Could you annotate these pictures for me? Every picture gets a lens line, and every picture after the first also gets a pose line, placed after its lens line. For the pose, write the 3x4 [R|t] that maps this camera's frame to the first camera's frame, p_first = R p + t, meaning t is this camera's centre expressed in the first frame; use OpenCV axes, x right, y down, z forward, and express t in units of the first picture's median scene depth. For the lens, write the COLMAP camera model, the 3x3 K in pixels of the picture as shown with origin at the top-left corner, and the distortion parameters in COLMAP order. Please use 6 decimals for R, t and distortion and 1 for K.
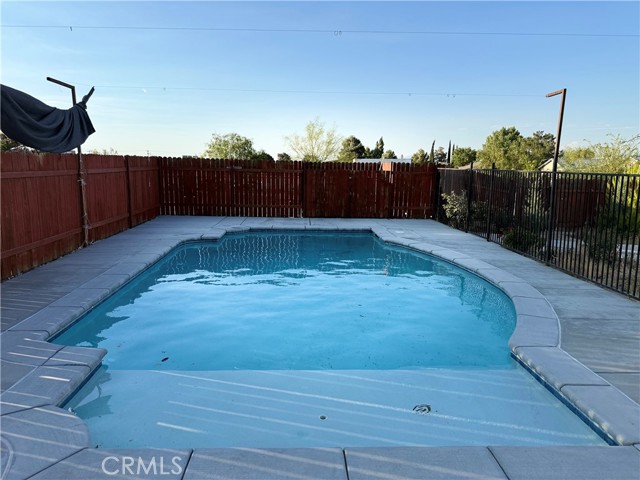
lens RADIAL K [[451.8, 0, 314.2], [0, 451.8, 241.3], [0, 0, 1]] dist [0.046095, -0.045360]
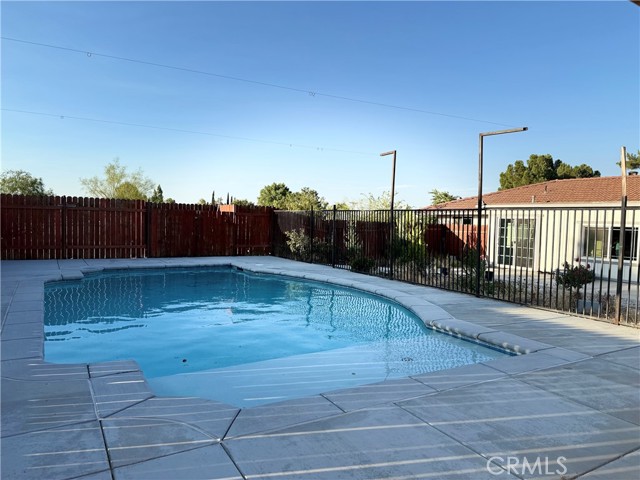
lens RADIAL K [[451.8, 0, 316.2], [0, 451.8, 242.3], [0, 0, 1]] dist [0.046095, -0.045360]
pose [[0.877785, -0.015405, 0.478807, -0.173338], [0.067803, 0.993416, -0.092340, 0.029061], [-0.474232, 0.113519, 0.873050, -0.031478]]
